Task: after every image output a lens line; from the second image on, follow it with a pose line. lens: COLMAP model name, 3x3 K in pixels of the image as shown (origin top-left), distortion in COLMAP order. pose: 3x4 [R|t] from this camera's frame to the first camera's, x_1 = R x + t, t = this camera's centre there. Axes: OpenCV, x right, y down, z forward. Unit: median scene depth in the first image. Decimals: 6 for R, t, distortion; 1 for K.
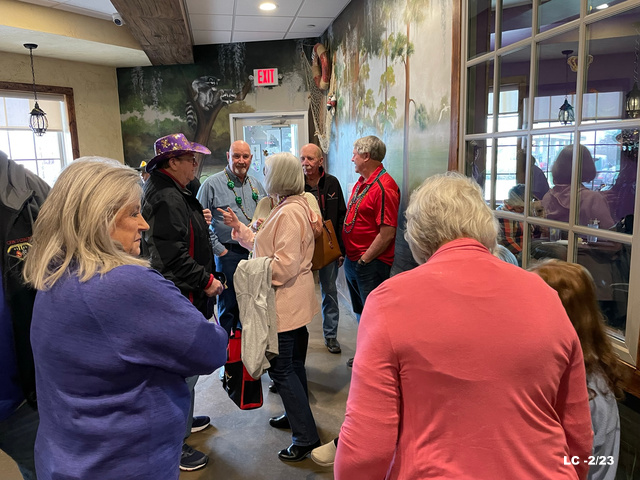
lens RADIAL K [[486.5, 0, 314.9], [0, 486.5, 241.2], [0, 0, 1]] dist [0.051033, -0.068293]
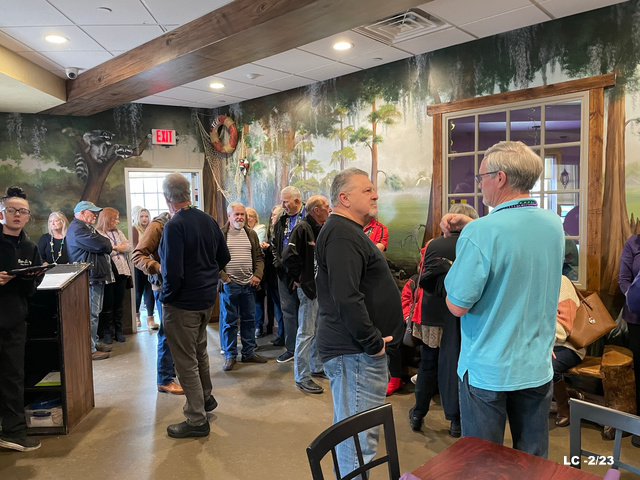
lens RADIAL K [[486.5, 0, 324.0], [0, 486.5, 239.2], [0, 0, 1]] dist [0.051033, -0.068293]
pose [[0.796652, -0.032765, 0.603550, -0.481248], [0.104686, 0.990919, -0.084386, 0.020075], [-0.595304, 0.130410, 0.792847, -0.048876]]
